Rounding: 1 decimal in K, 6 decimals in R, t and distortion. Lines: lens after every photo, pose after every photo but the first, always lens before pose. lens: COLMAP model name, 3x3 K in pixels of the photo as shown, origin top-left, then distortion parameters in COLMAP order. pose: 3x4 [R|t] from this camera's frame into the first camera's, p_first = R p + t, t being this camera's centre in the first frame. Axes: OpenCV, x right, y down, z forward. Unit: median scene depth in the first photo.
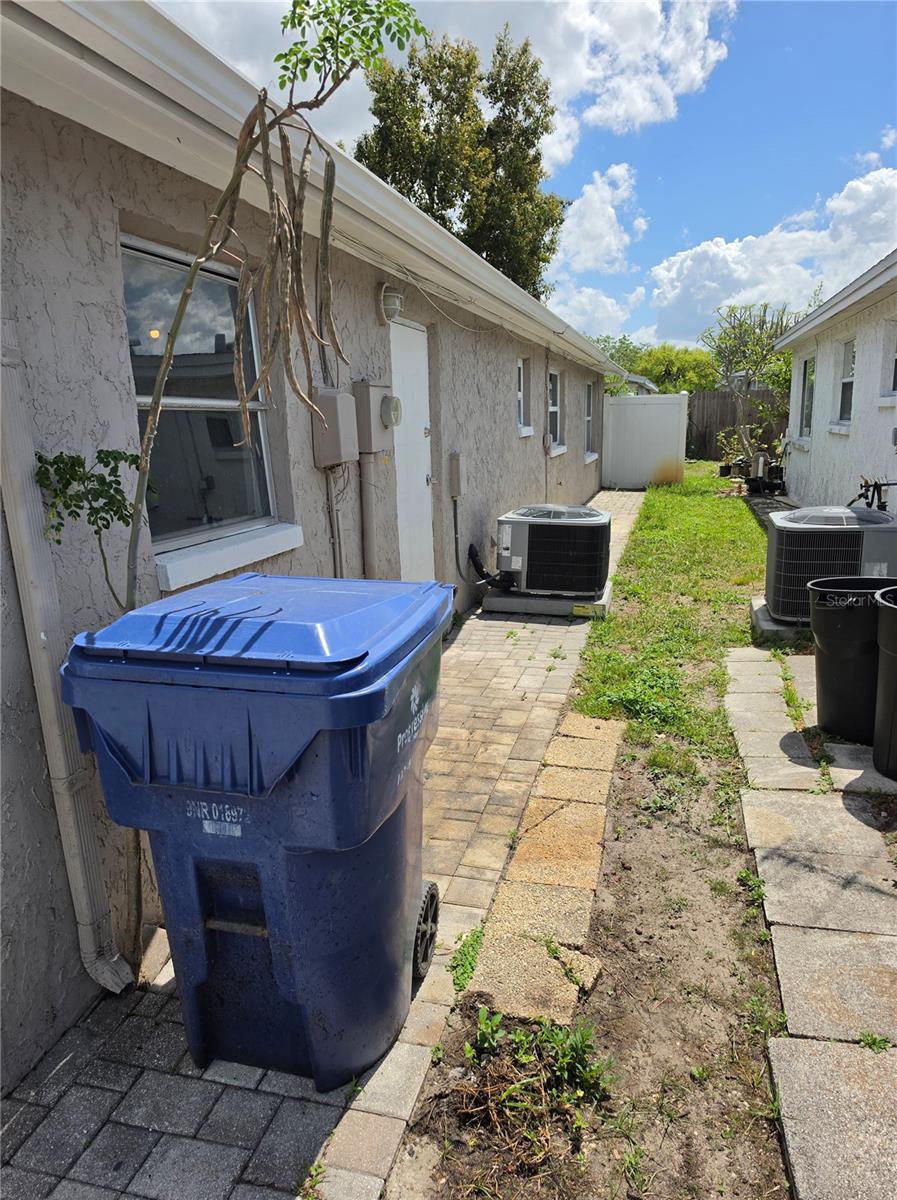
lens RADIAL K [[821.2, 0, 448.5], [0, 821.2, 600.0], [0, 0, 1]] dist [0.076433, -0.071845]
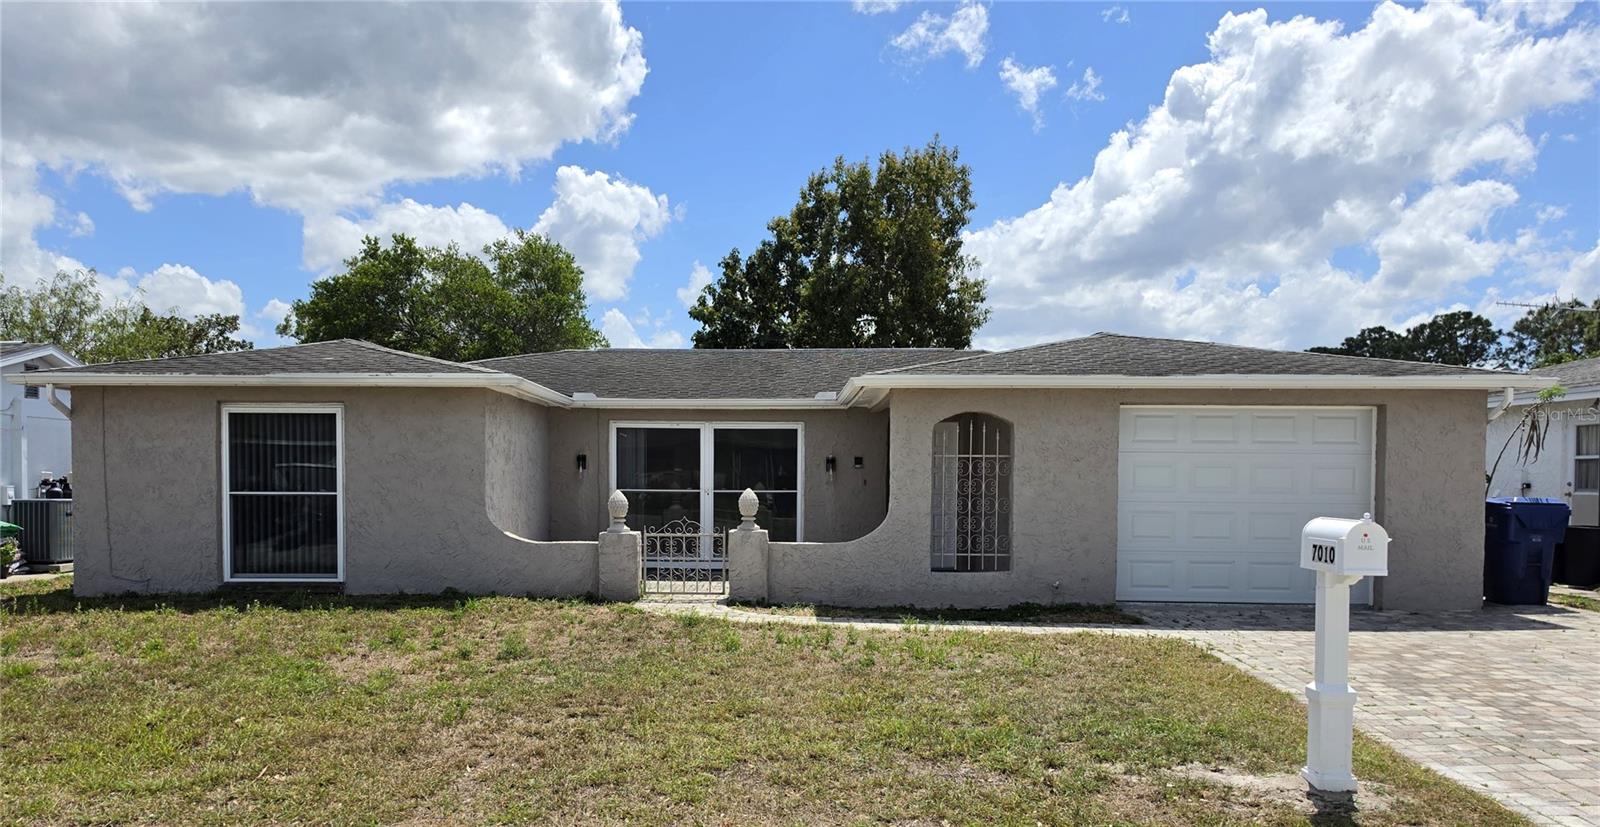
lens RADIAL K [[1214.2, 0, 769.9], [0, 1214.2, 504.1], [0, 0, 1]] dist [0.098730, -0.138375]
pose [[0.967967, 0.036996, 0.248337, -0.540732], [0.011832, 0.981264, -0.192302, 0.119062], [-0.250799, 0.189080, 0.949394, -0.416824]]
